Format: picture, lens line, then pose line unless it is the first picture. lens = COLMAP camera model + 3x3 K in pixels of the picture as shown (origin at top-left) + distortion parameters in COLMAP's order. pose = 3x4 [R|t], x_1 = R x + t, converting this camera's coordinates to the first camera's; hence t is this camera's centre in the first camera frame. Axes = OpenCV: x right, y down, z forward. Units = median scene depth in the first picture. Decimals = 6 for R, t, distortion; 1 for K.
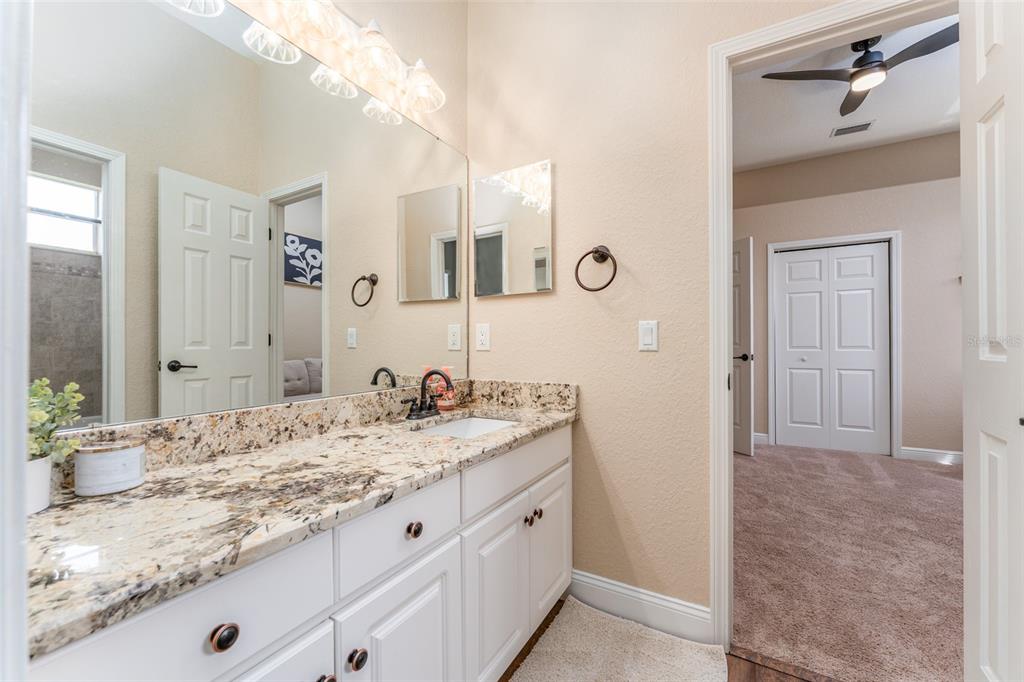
lens RADIAL K [[417.7, 0, 509.0], [0, 417.7, 337.5], [0, 0, 1]] dist [0.000504, -0.000263]
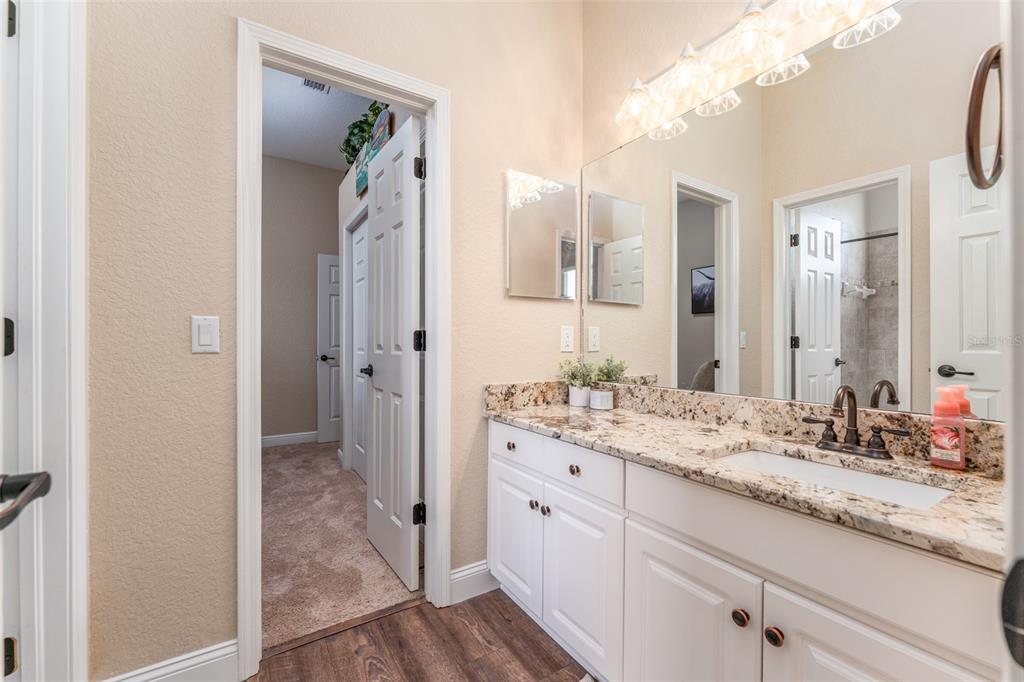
lens RADIAL K [[417.7, 0, 509.4], [0, 417.7, 346.3], [0, 0, 1]] dist [0.000504, -0.000263]
pose [[-0.450579, 0.003488, -0.892730, 0.795059], [0.006607, 0.999978, 0.000573, 0.012704], [0.892712, -0.005640, -0.450592, 0.972840]]
